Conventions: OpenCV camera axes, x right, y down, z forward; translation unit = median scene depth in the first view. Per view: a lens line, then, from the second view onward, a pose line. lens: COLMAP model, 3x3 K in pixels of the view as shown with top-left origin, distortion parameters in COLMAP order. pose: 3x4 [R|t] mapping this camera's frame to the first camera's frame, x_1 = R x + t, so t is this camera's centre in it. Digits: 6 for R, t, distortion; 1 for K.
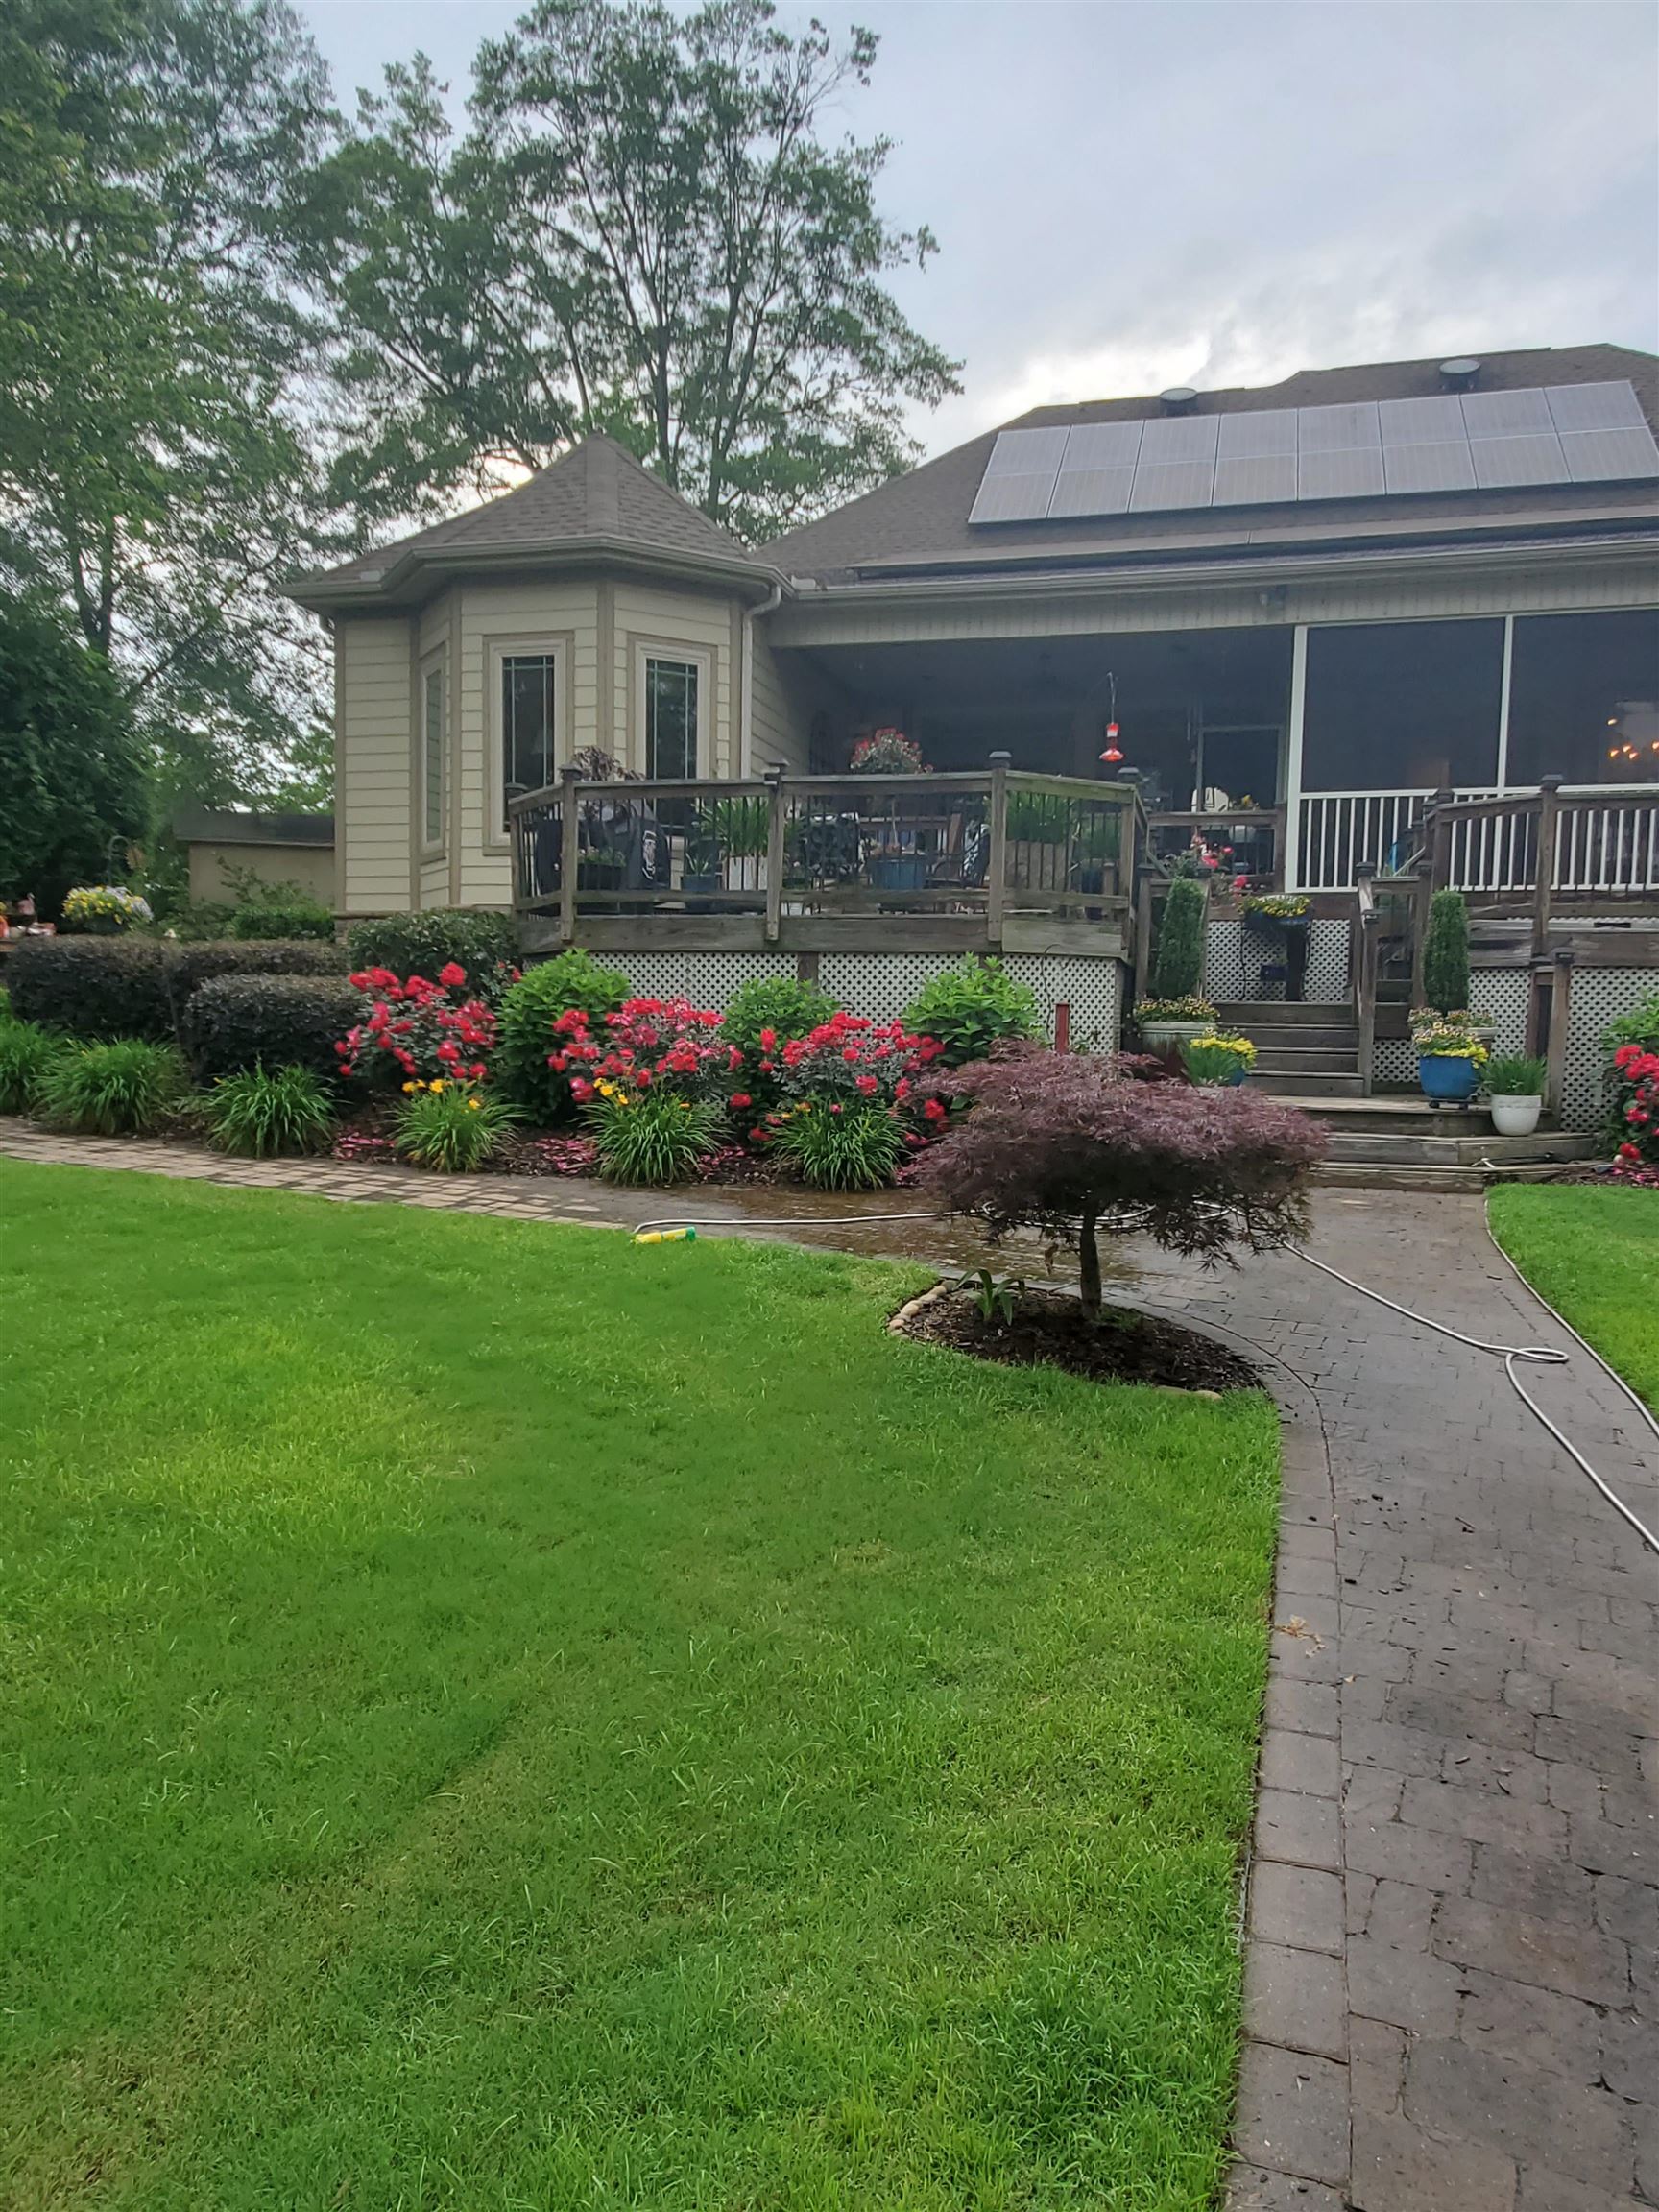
lens RADIAL K [[1587.7, 0, 832.0], [0, 1587.7, 1173.8], [0, 0, 1]] dist [0.003050, 0.000435]
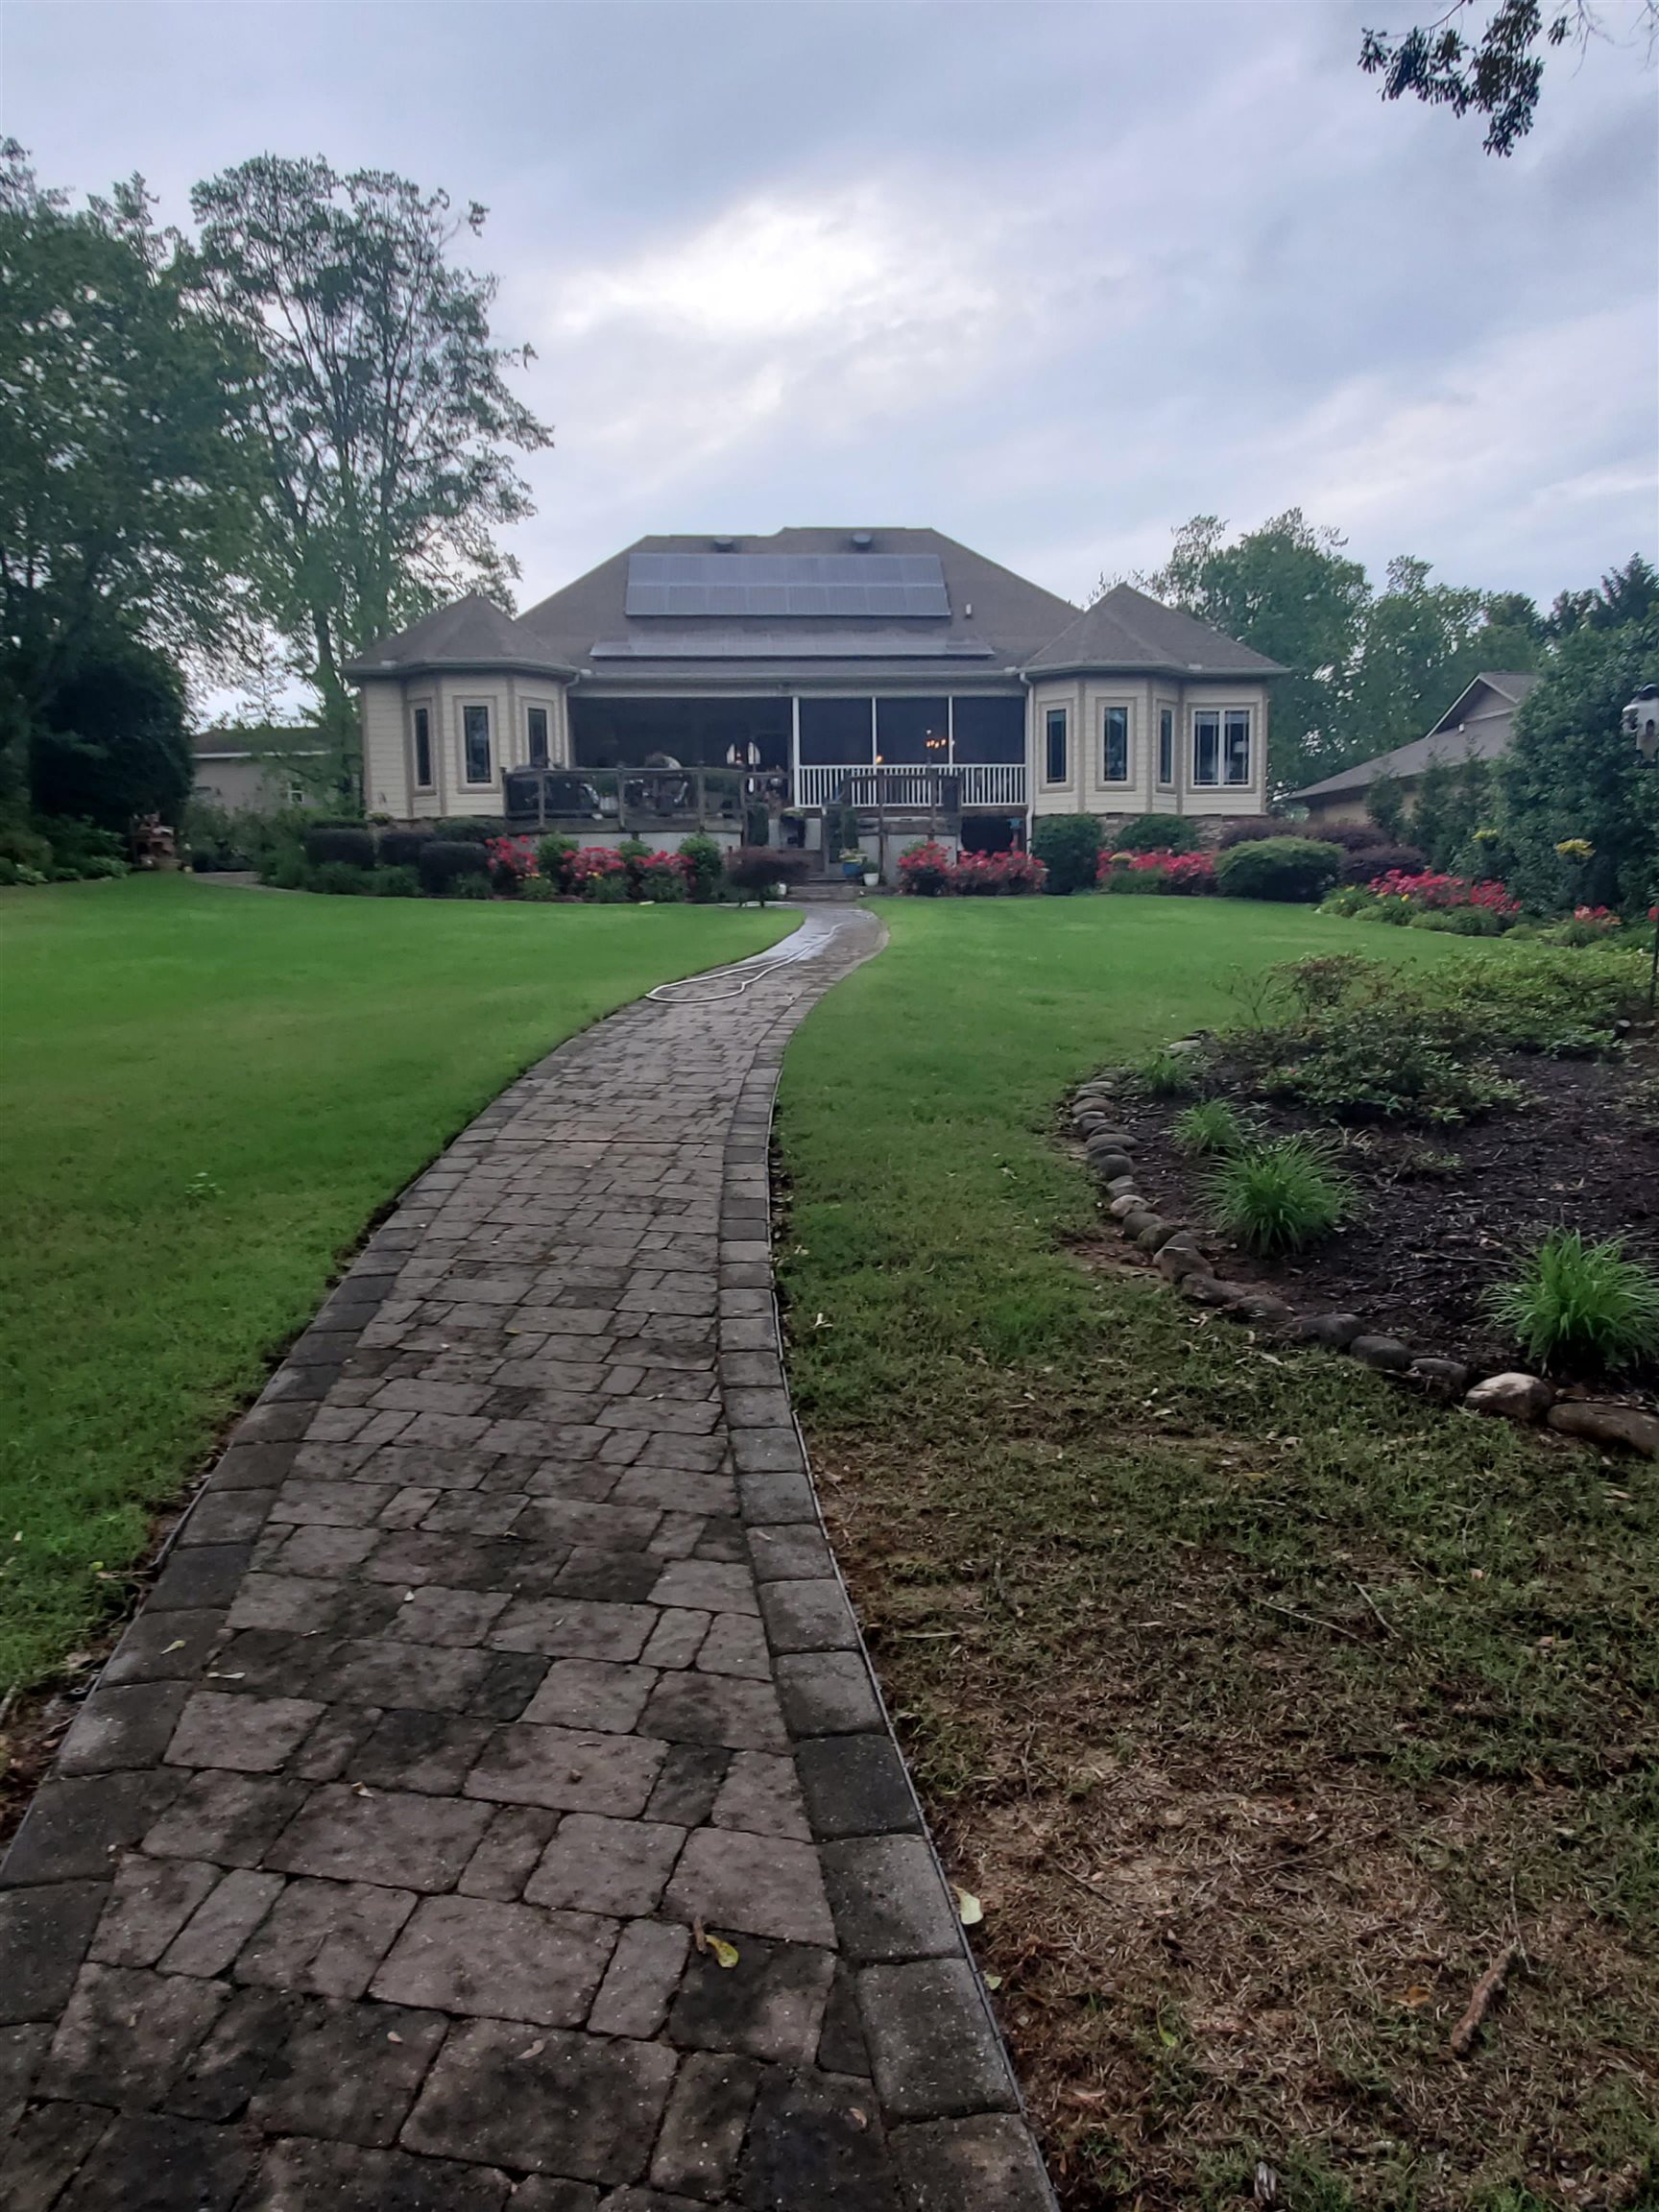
lens RADIAL K [[1528.9, 0, 829.5], [0, 1528.9, 1106.0], [0, 0, 1]] dist [-0.001958, 0.049945]
pose [[0.954777, -0.063319, 0.290501, -0.361188], [0.055555, 0.997845, 0.034905, 0.194277], [-0.292086, -0.017187, 0.956238, -1.218488]]
